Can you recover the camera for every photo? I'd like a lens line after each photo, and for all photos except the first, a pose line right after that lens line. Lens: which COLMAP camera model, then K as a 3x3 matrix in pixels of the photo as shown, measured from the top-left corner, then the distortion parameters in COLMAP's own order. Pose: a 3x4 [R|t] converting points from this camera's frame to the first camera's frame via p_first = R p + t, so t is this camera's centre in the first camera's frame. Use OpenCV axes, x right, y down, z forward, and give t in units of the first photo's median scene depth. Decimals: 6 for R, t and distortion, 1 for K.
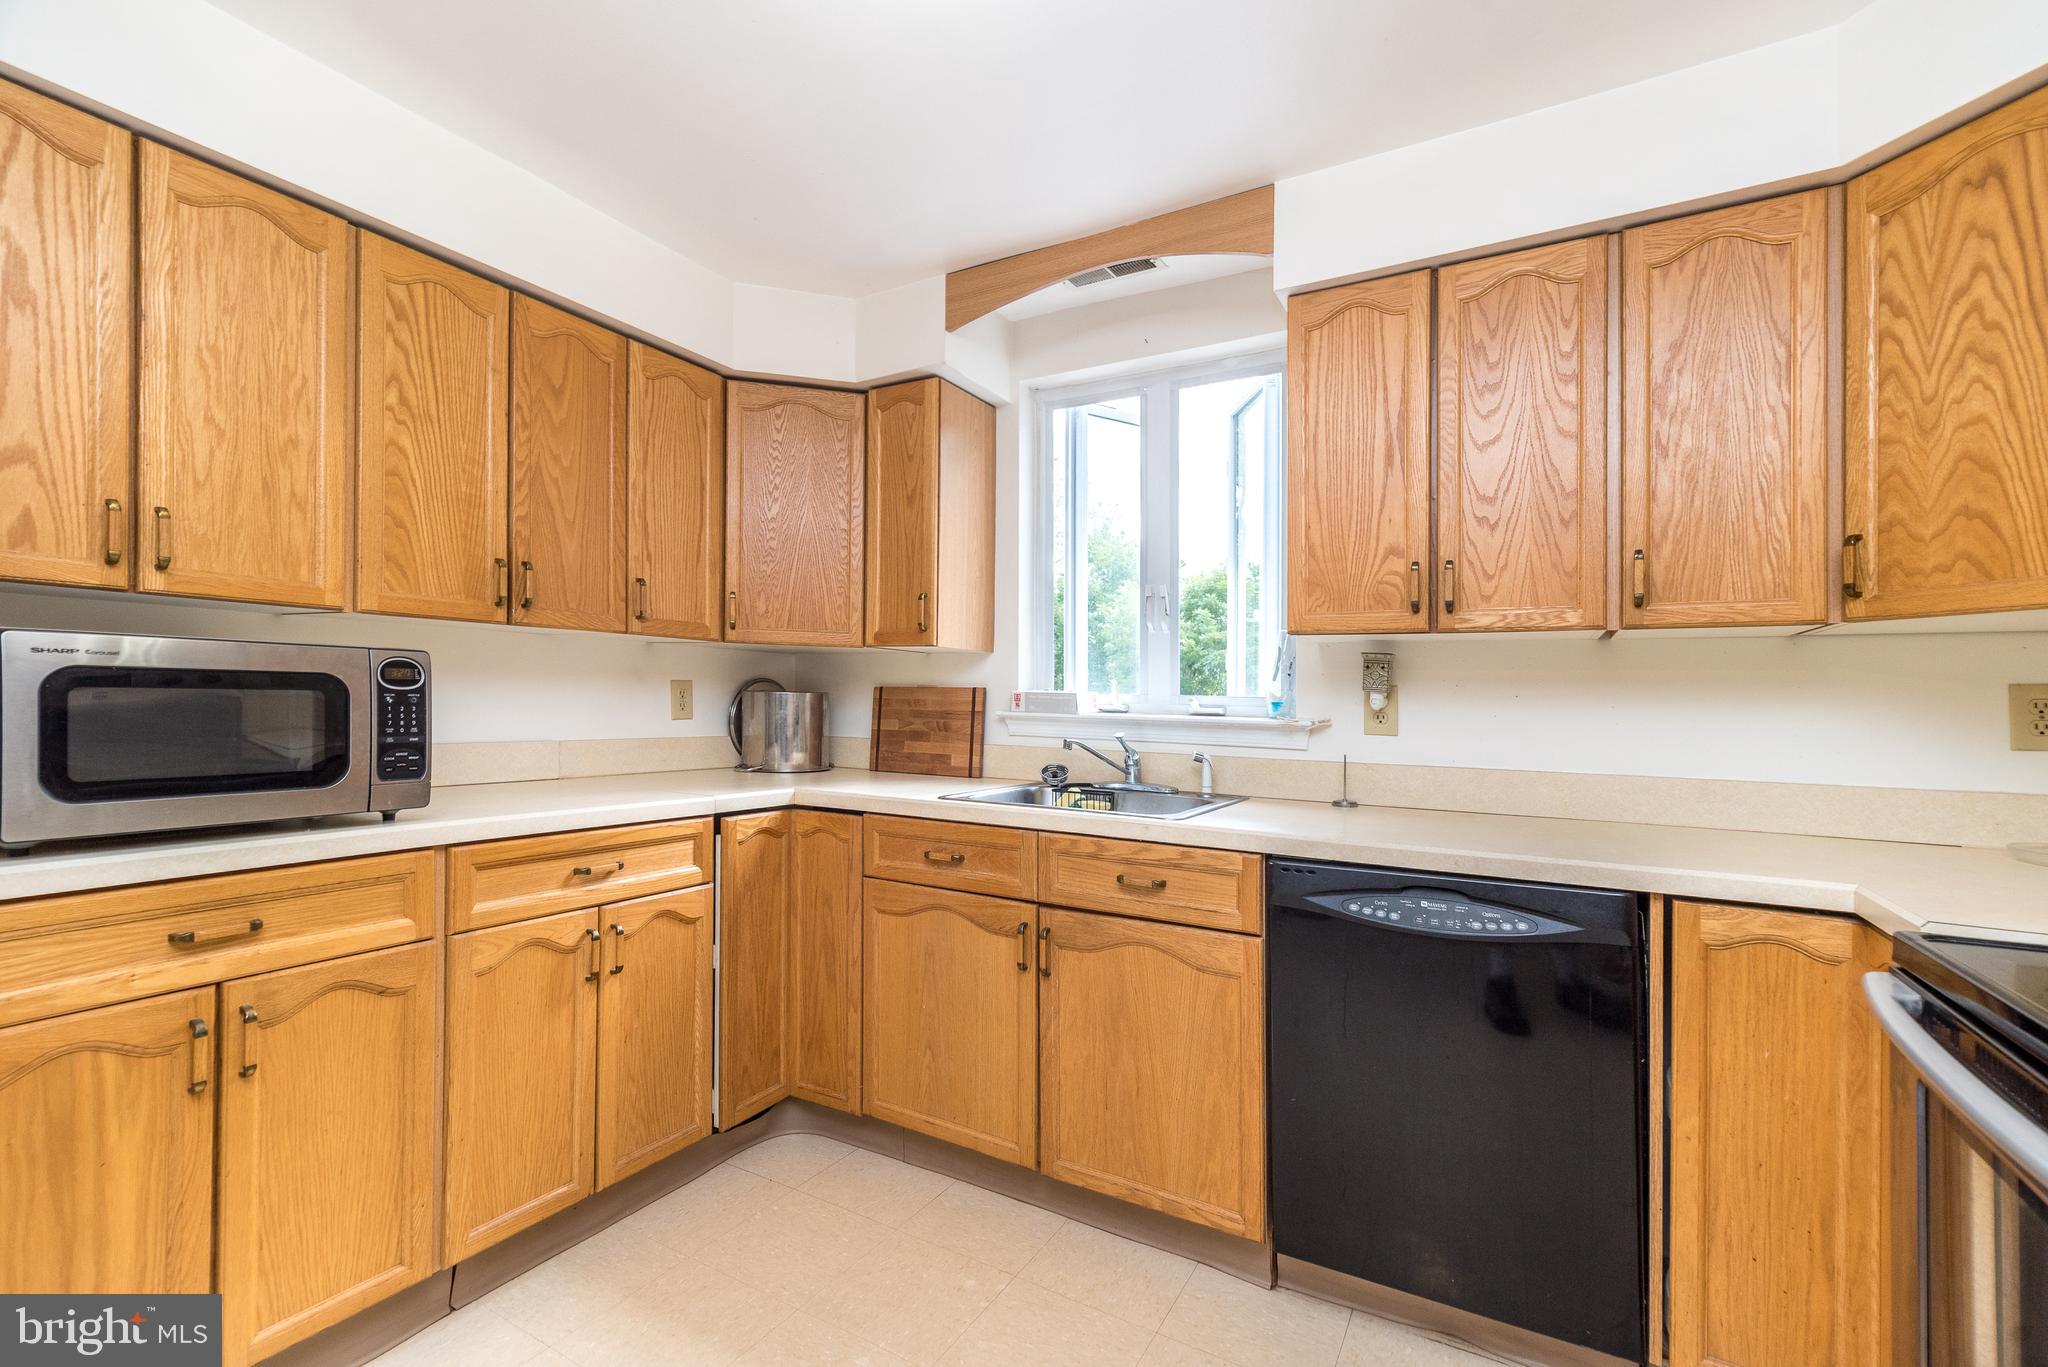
lens RADIAL K [[898.8, 0, 1016.6], [0, 898.8, 702.8], [0, 0, 1]] dist [0.008891, -0.000250]
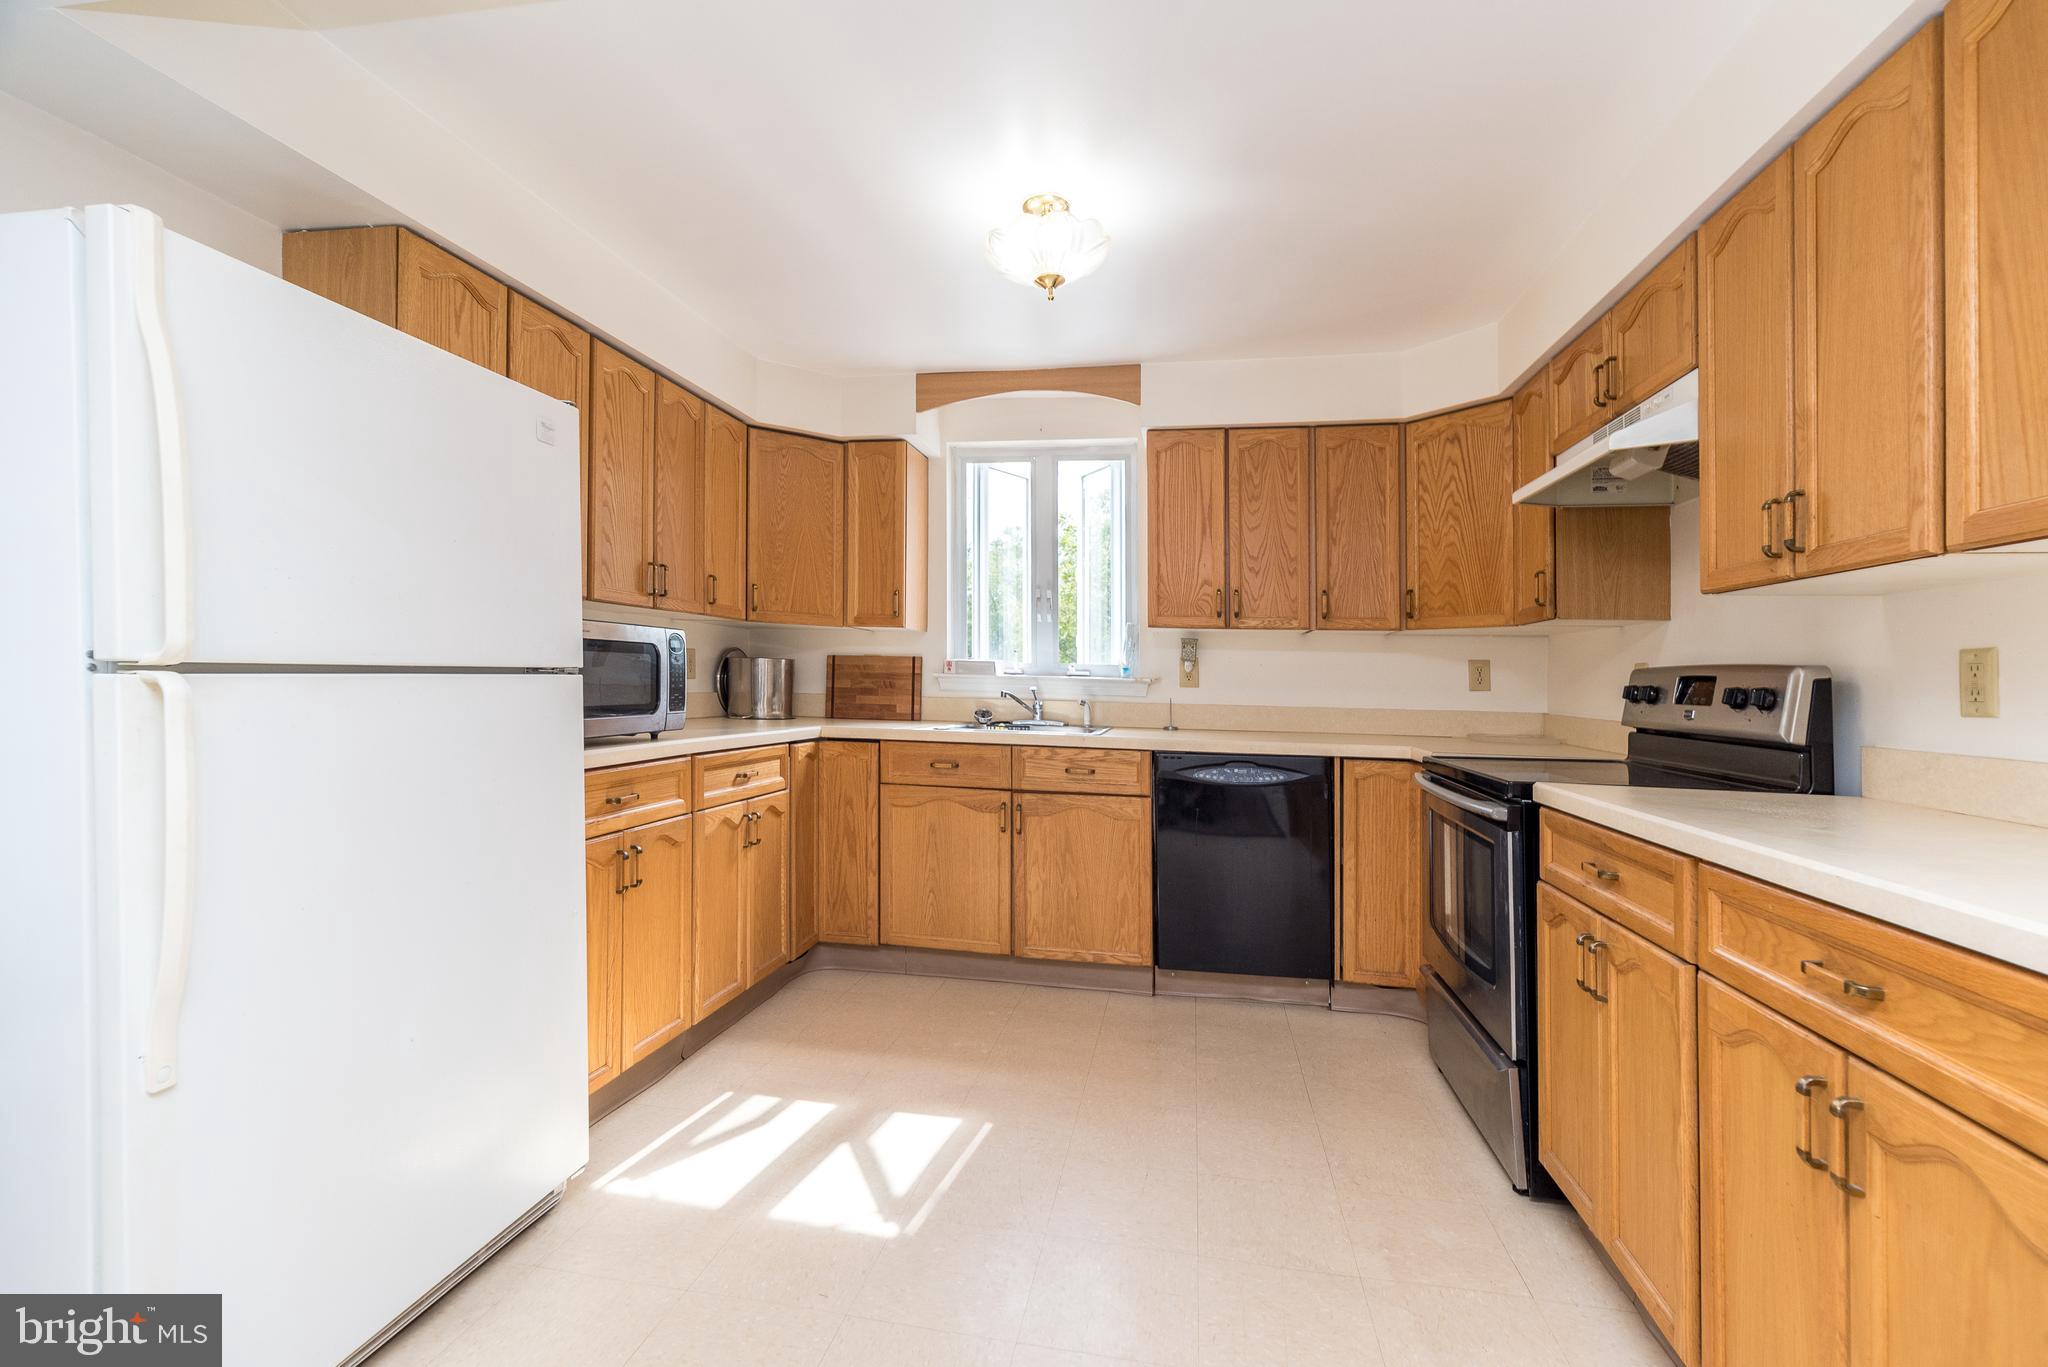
lens RADIAL K [[904.7, 0, 1027.8], [0, 904.7, 655.2], [0, 0, 1]] dist [0.007770, -0.000031]
pose [[0.941976, 0.010010, 0.335531, -0.506886], [-0.003168, 0.999776, -0.020933, 0.014157], [-0.335665, 0.018656, 0.941797, -0.559190]]
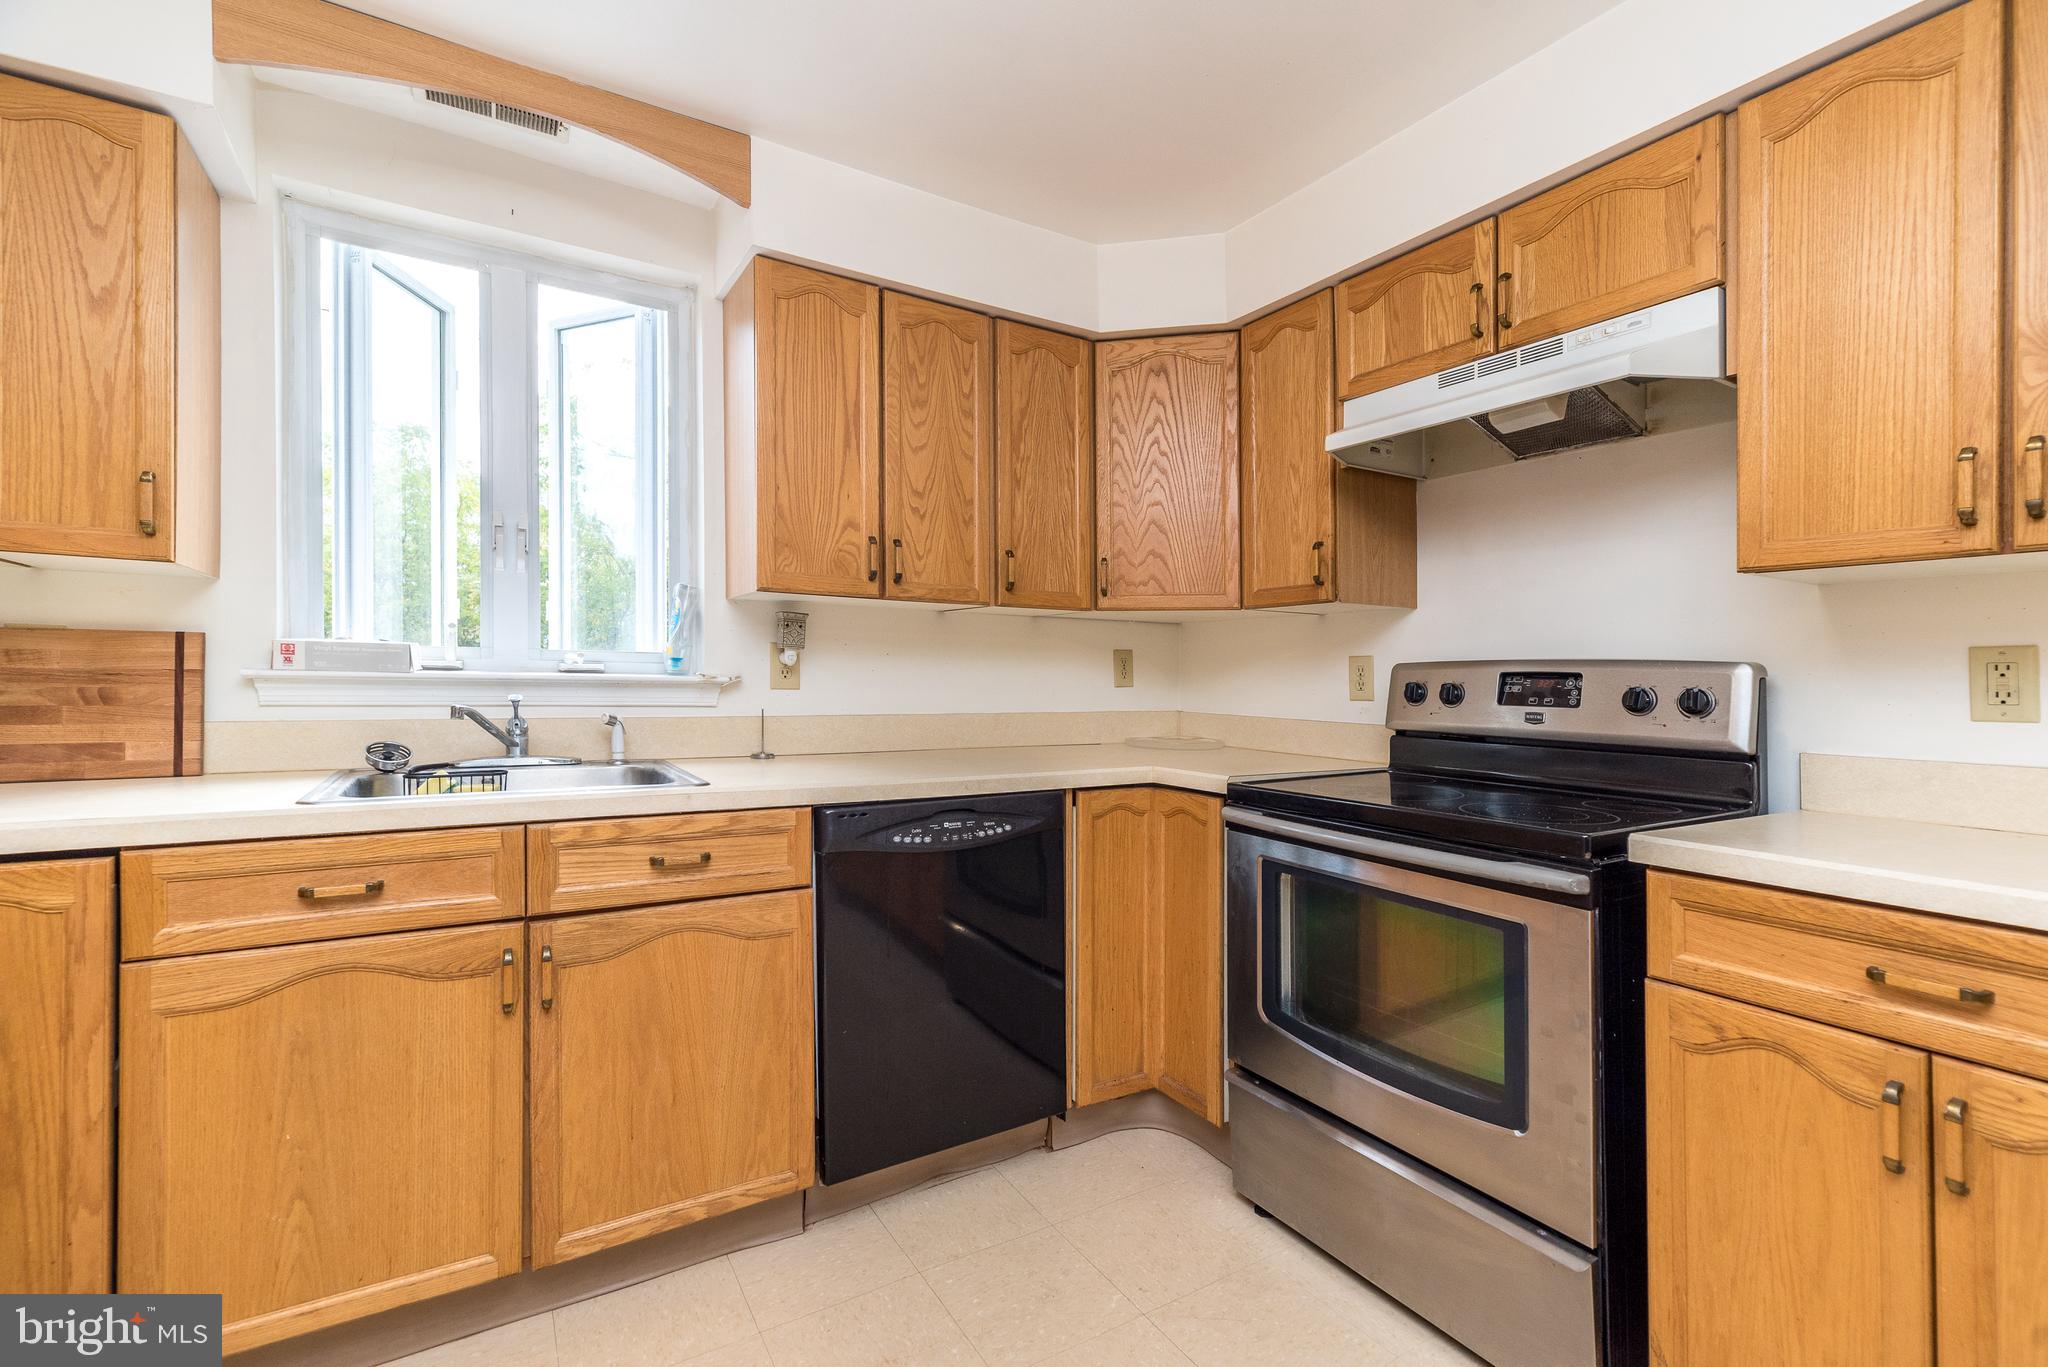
lens RADIAL K [[904.7, 0, 1027.8], [0, 904.7, 655.2], [0, 0, 1]] dist [0.007770, -0.000031]
pose [[0.479510, 0.007933, 0.877501, -0.458059], [-0.002539, 0.999967, -0.007653, 0.003665], [-0.877533, 0.001442, 0.479515, 0.259255]]
